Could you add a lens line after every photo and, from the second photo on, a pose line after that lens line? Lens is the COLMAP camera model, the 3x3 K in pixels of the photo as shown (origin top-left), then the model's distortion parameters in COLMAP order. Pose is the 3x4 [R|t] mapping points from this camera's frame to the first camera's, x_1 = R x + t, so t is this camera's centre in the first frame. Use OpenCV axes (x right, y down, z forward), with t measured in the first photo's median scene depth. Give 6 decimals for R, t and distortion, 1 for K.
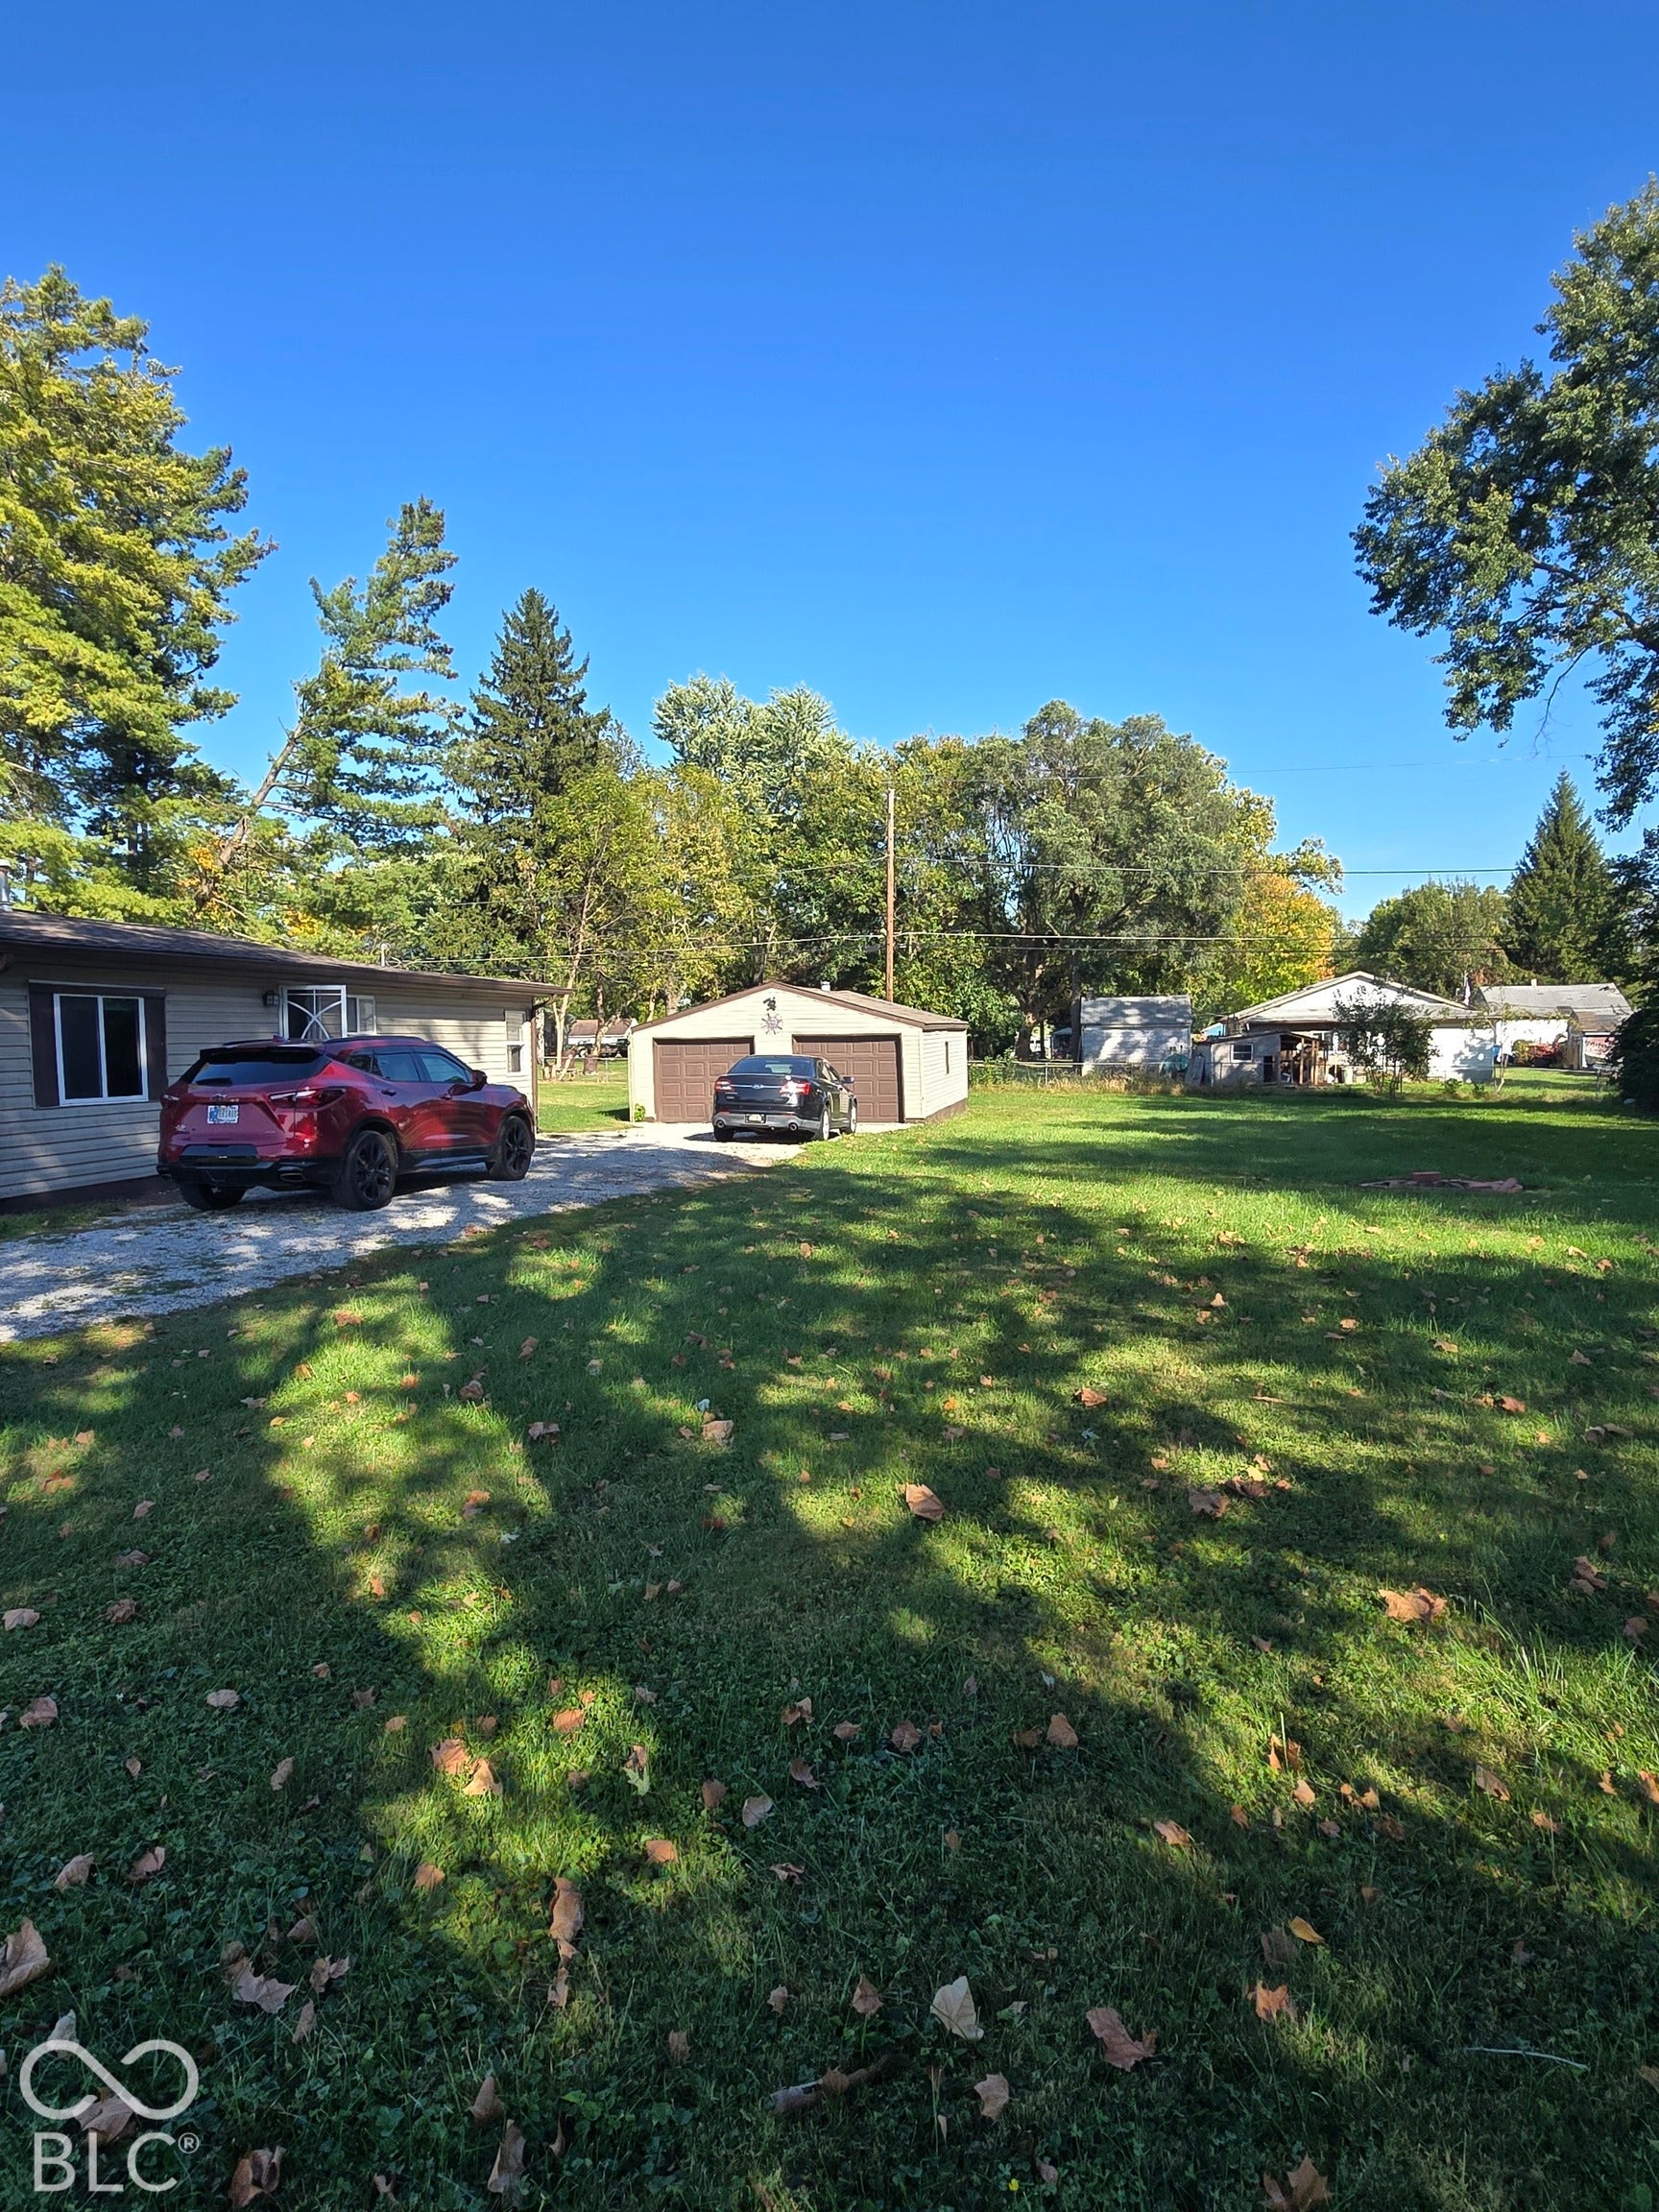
lens RADIAL K [[1254.0, 0, 815.1], [0, 1254.0, 1113.0], [0, 0, 1]] dist [0.002842, -0.011815]
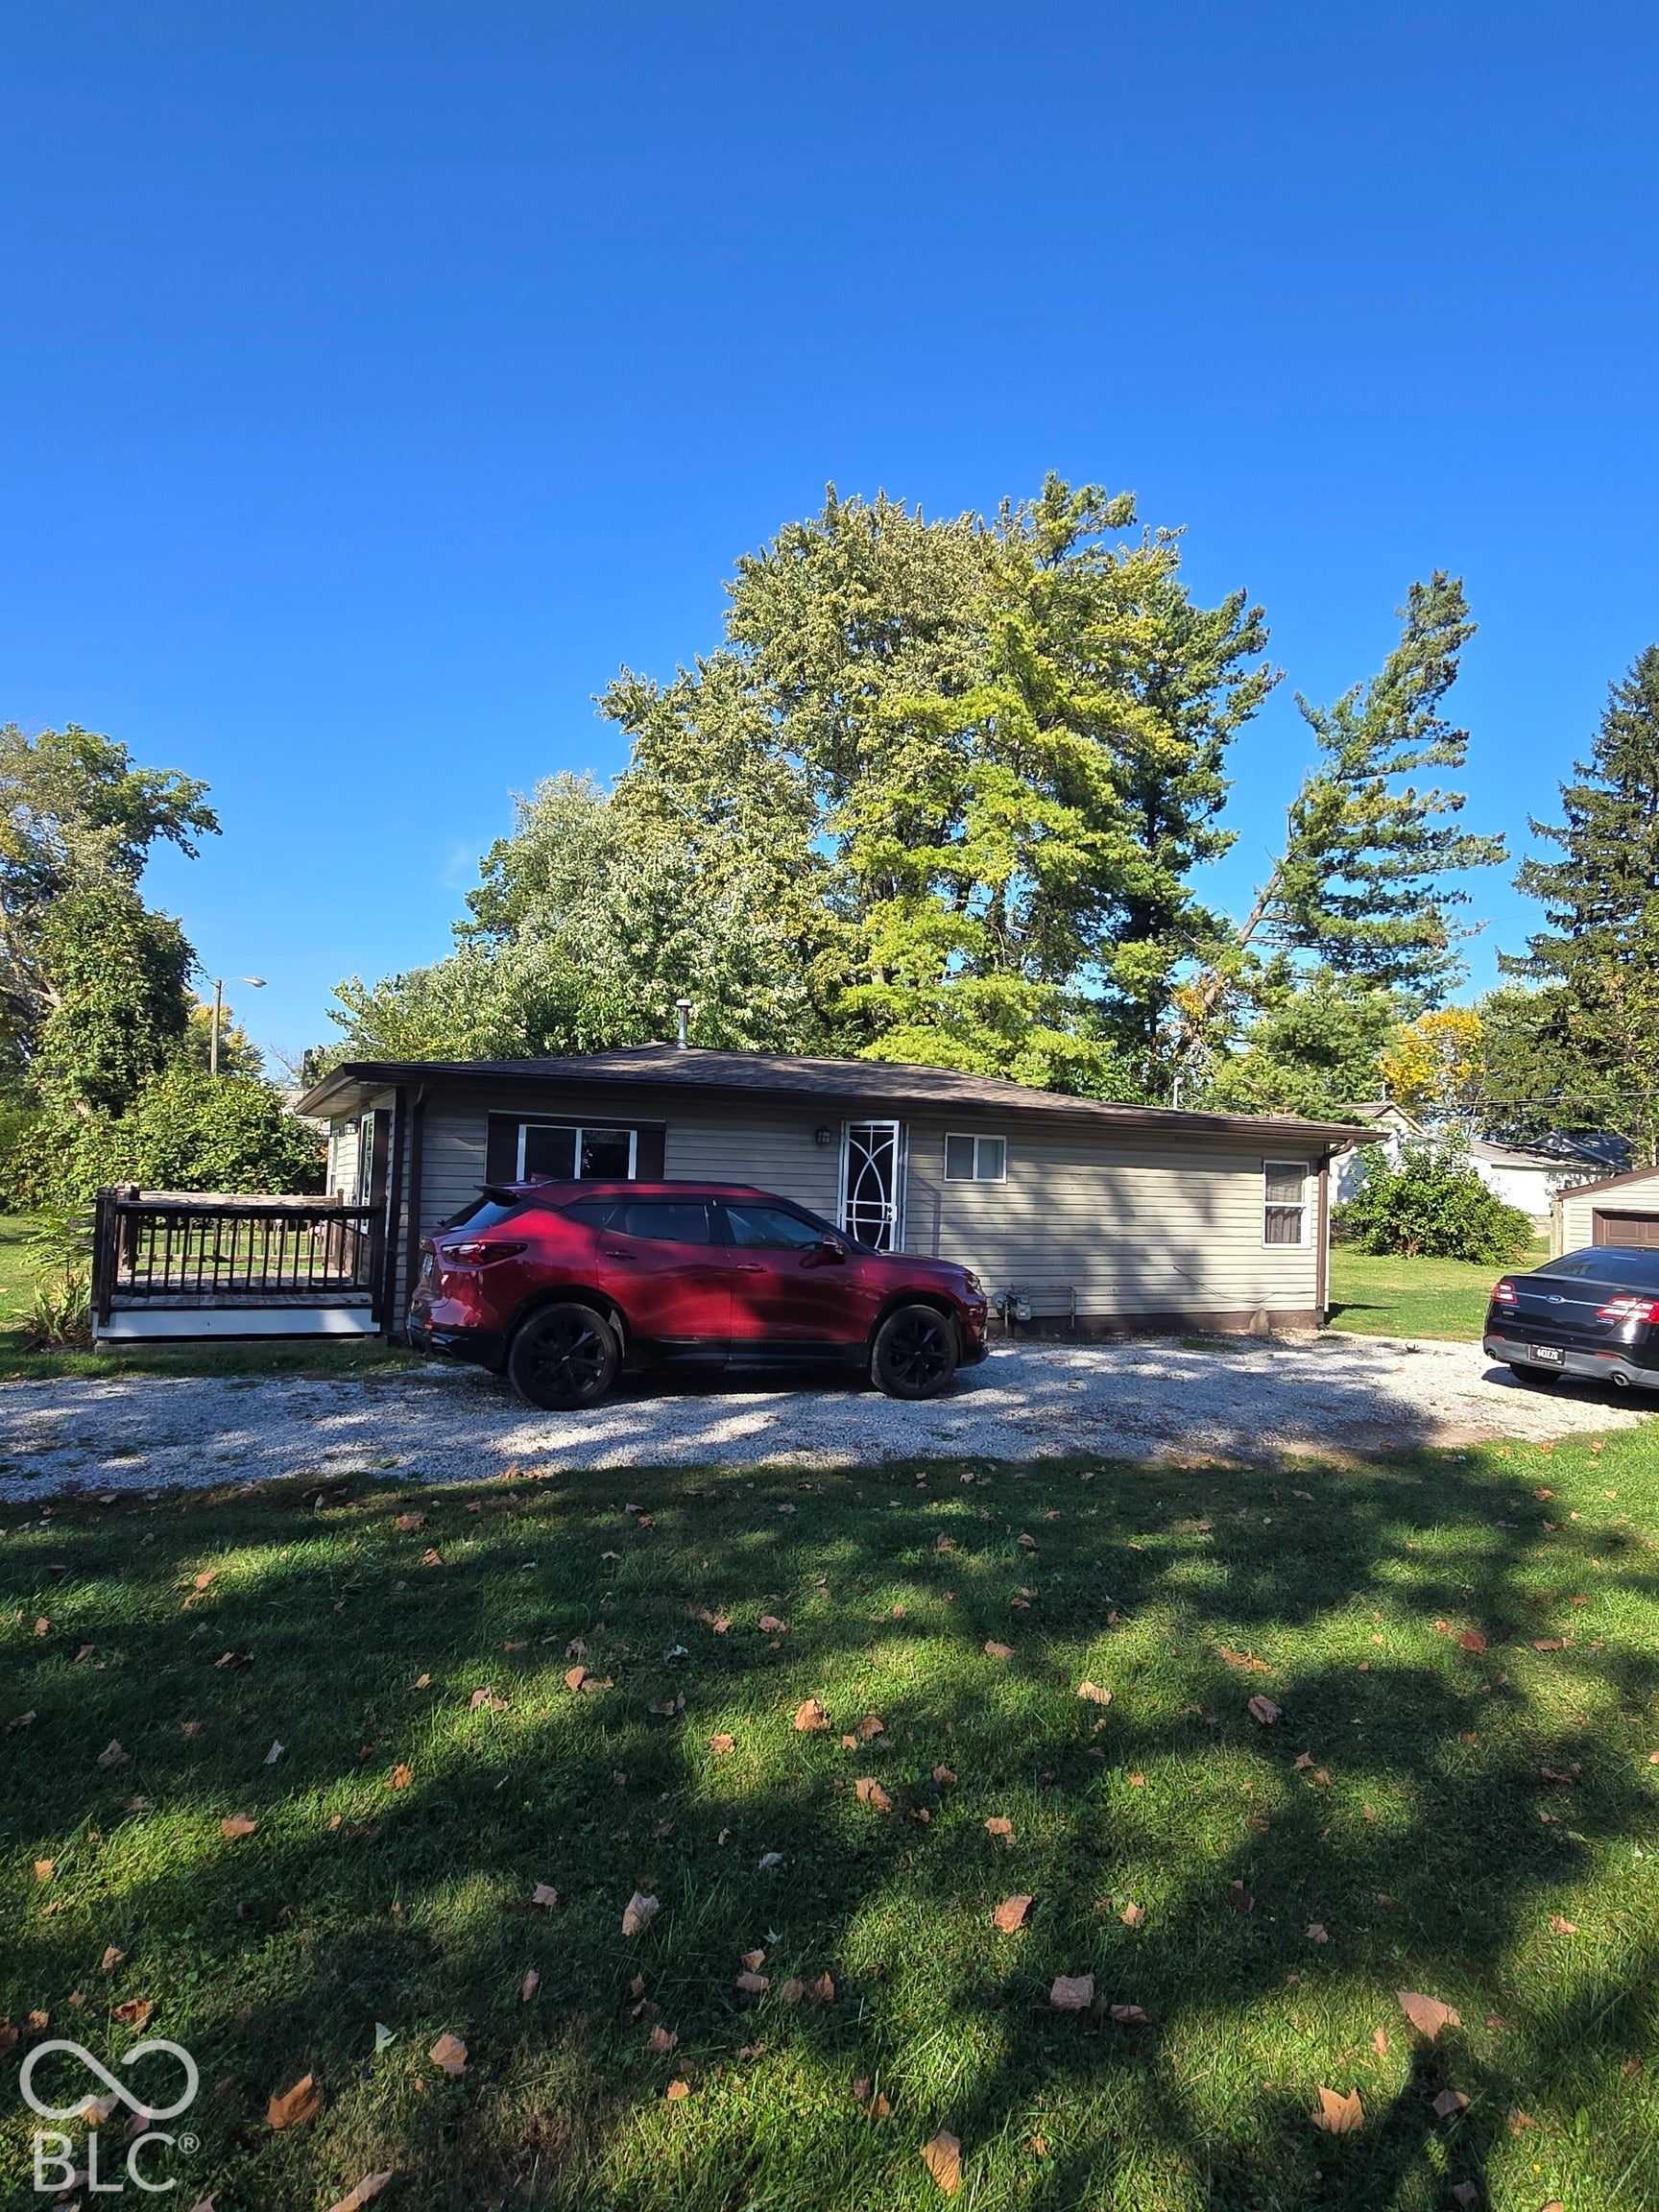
lens RADIAL K [[1254.0, 0, 815.1], [0, 1254.0, 1113.0], [0, 0, 1]] dist [0.002842, -0.011815]
pose [[0.629827, -0.005661, -0.776715, 0.110782], [-0.087418, 0.993104, -0.078124, -0.018605], [0.771801, 0.117104, 0.624988, 0.219148]]
